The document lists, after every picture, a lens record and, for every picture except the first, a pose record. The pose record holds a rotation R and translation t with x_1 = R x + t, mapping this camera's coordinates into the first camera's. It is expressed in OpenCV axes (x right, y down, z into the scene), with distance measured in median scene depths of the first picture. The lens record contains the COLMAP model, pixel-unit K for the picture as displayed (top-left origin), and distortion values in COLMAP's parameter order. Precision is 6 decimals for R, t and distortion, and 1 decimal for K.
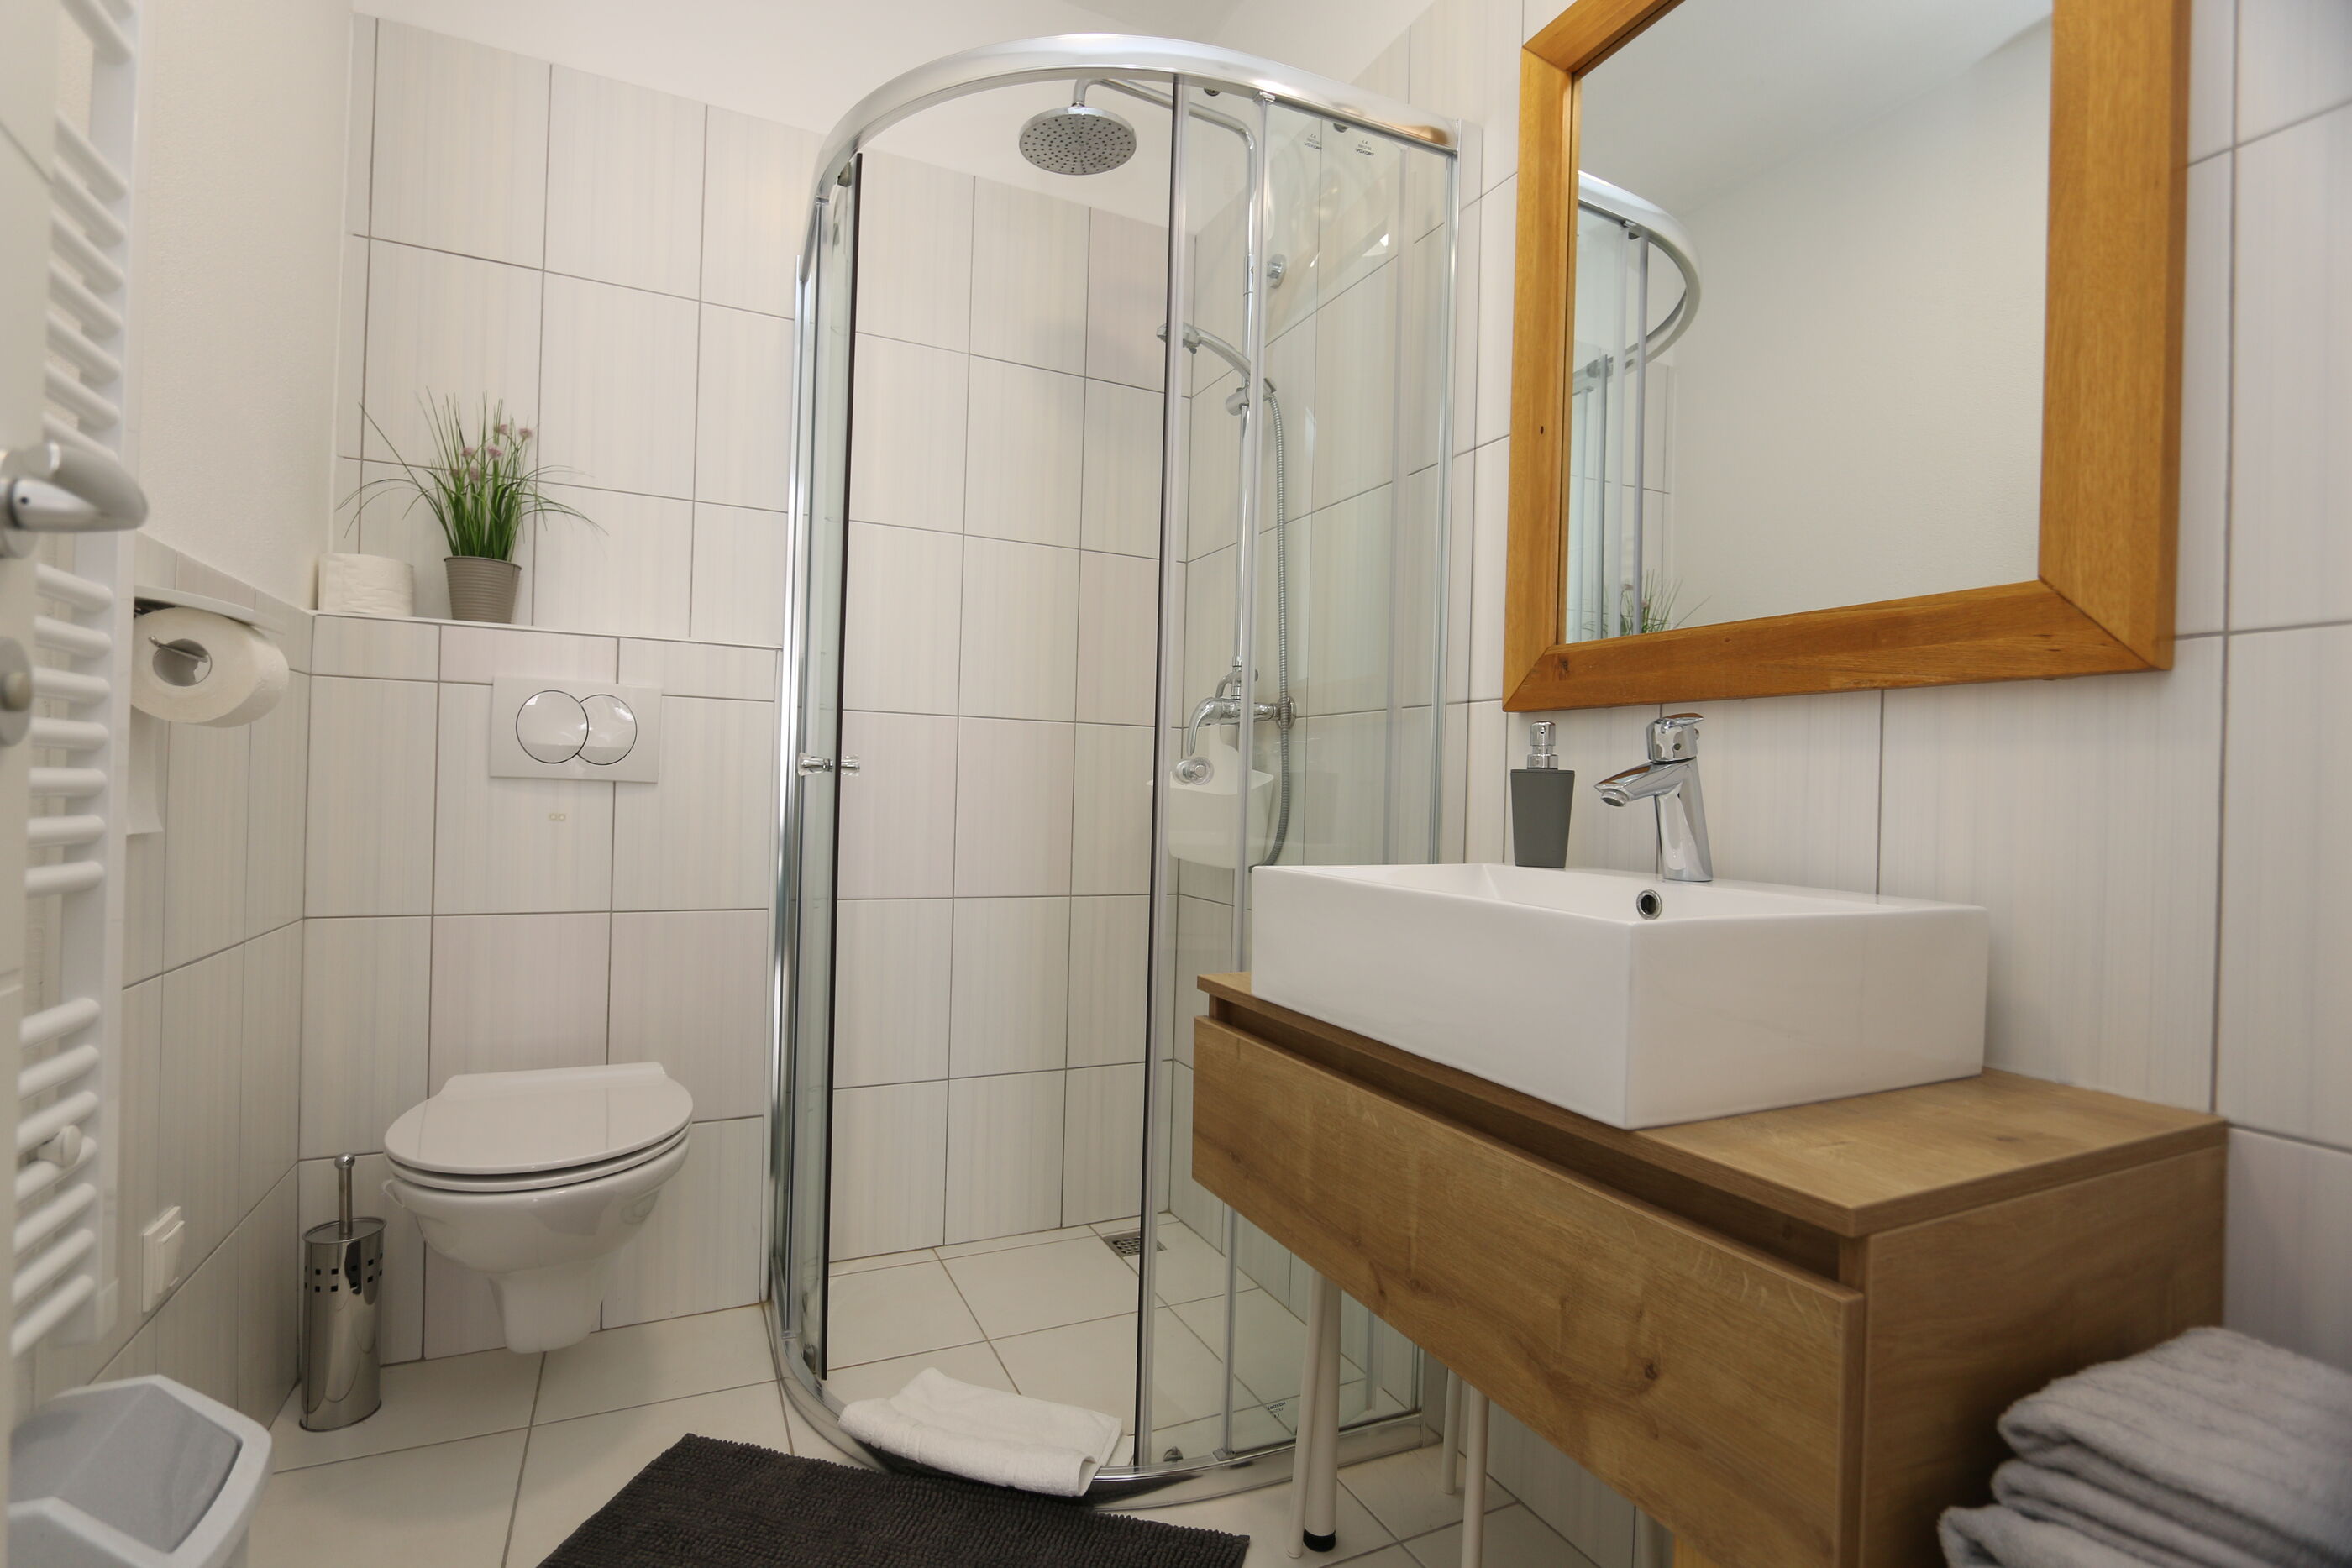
lens RADIAL K [[1076.1, 0, 1166.0], [0, 1076.1, 791.0], [0, 0, 1]] dist [-0.011160, -0.000230]
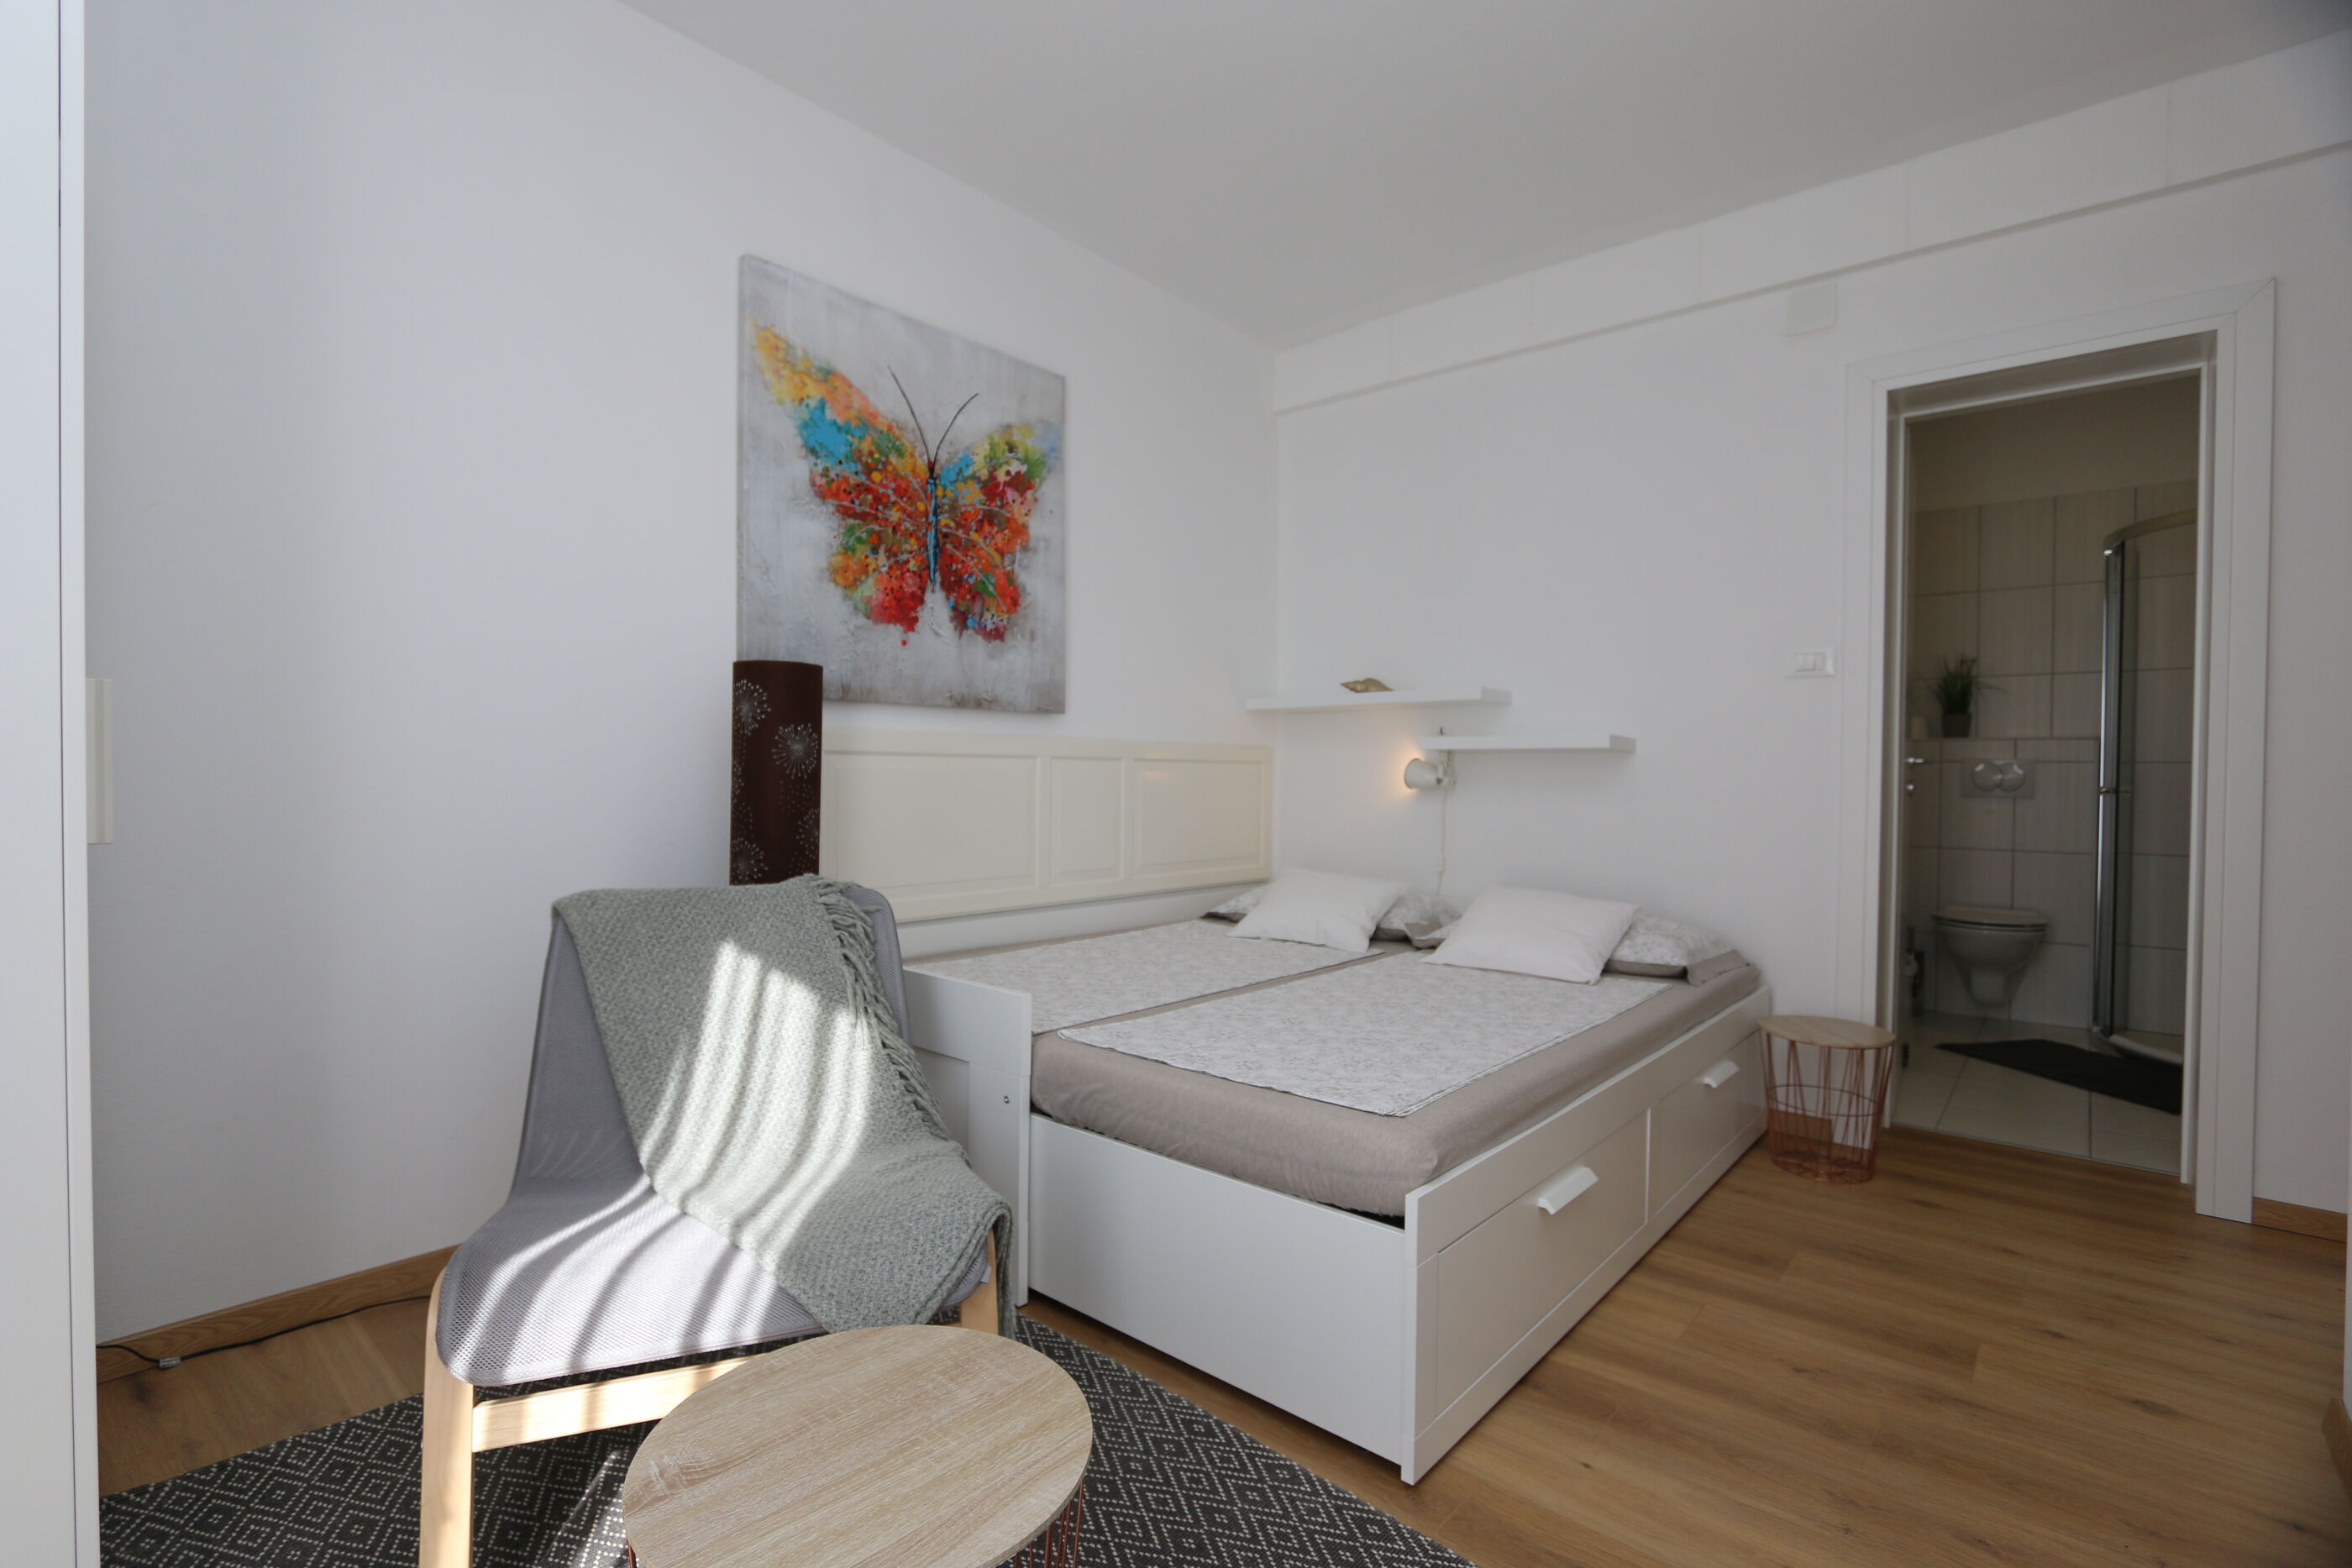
lens RADIAL K [[1076.1, 0, 1168.5], [0, 1076.1, 787.0], [0, 0, 1]] dist [-0.011160, -0.000230]
pose [[0.363354, -0.004838, -0.931639, 1.061017], [0.003129, 0.999987, -0.003973, -0.030636], [0.931646, -0.001471, 0.363364, -1.685667]]
